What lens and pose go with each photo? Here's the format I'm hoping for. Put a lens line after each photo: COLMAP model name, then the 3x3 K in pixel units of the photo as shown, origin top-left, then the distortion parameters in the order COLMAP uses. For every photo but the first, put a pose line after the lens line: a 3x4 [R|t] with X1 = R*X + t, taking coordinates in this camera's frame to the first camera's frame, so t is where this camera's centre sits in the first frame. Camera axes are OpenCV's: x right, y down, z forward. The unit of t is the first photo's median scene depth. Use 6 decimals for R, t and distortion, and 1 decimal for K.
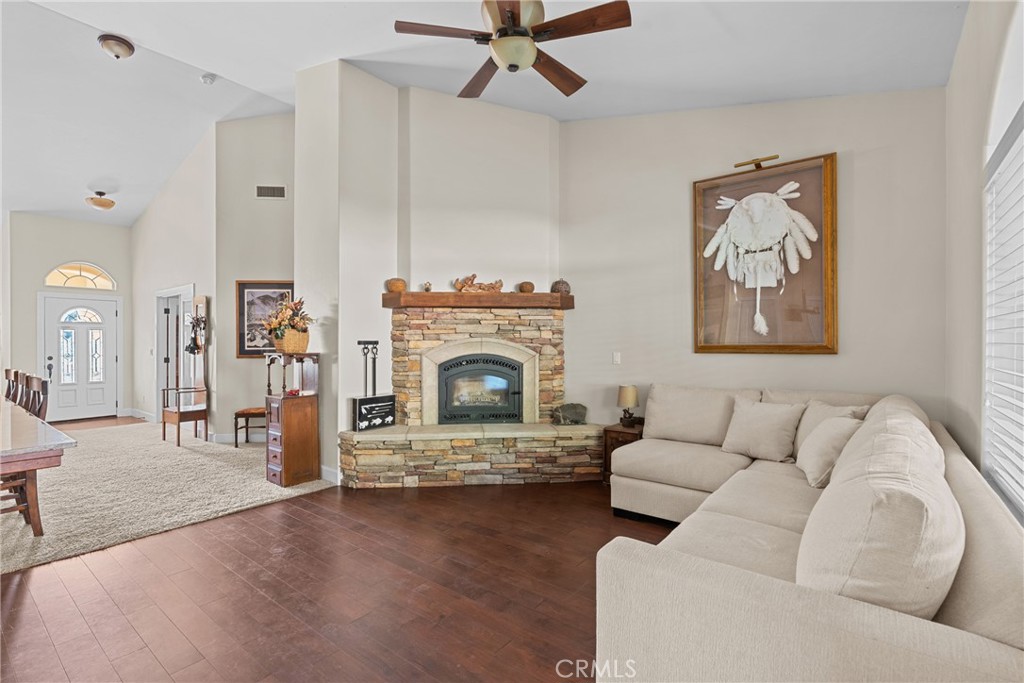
lens RADIAL K [[465.8, 0, 506.1], [0, 465.8, 341.2], [0, 0, 1]] dist [-0.004778, 0.000059]
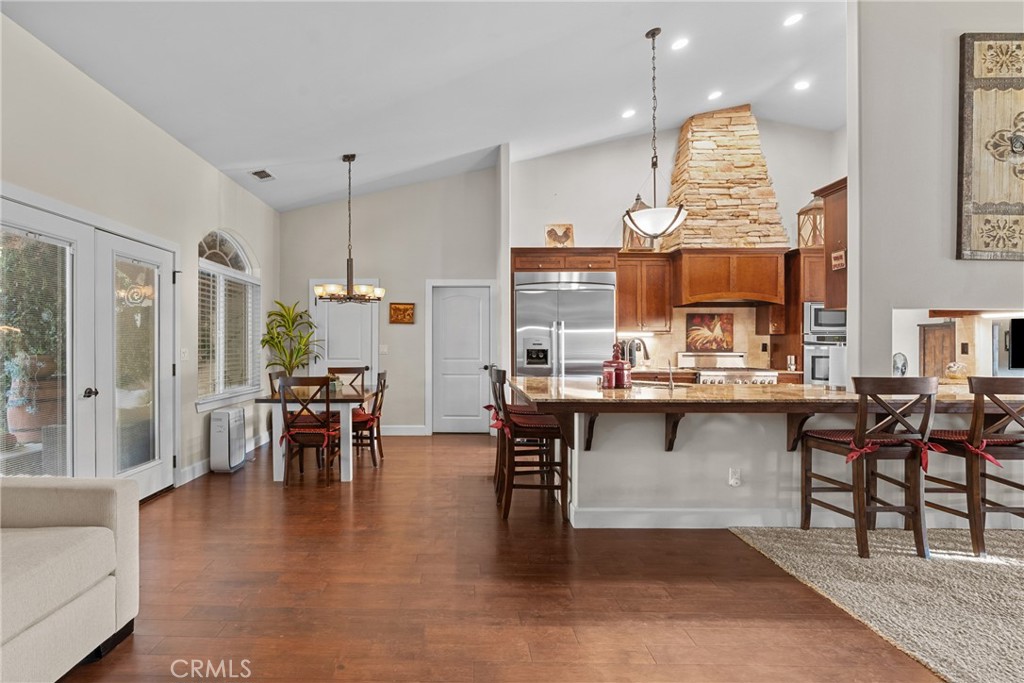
lens RADIAL K [[508.1, 0, 459.3], [0, 508.1, 344.8], [0, 0, 1]] dist [0.004782, 0.001317]
pose [[-0.791480, 0.000501, -0.611195, 0.086755], [-0.000877, 0.999998, 0.001956, 0.011898], [0.611195, 0.002084, -0.791478, 0.664103]]
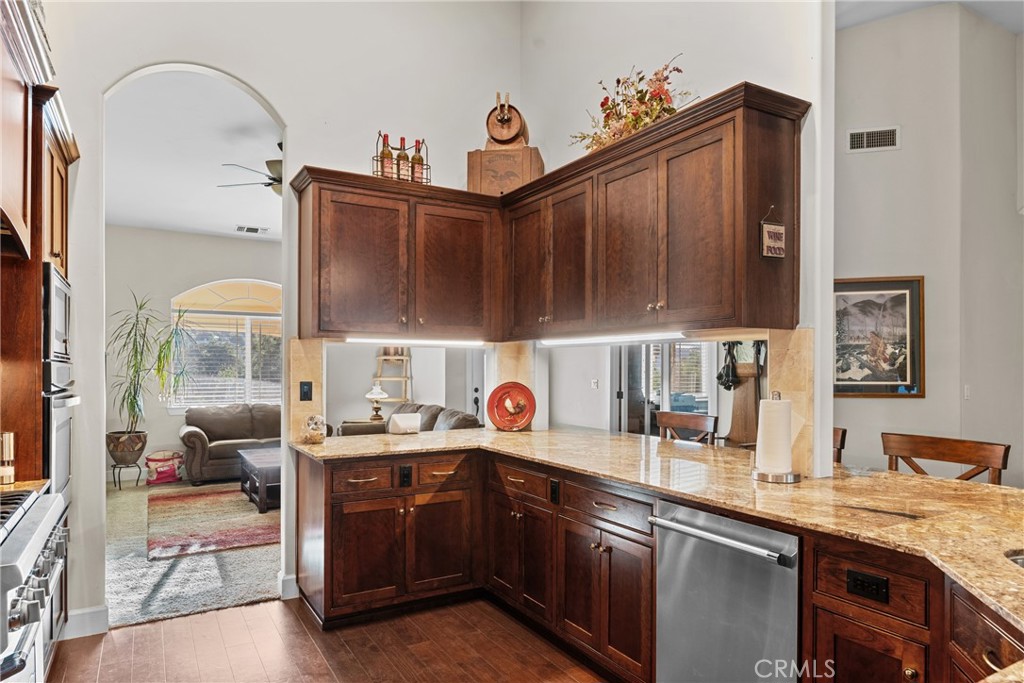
lens RADIAL K [[628.1, 0, 519.5], [0, 628.1, 366.9], [0, 0, 1]] dist [-0.014758, 0.001817]
pose [[0.933495, 0.003505, -0.358573, -0.653657], [-0.003265, 0.999994, 0.001275, -0.006120], [0.358575, -0.000020, 0.933501, 0.018808]]
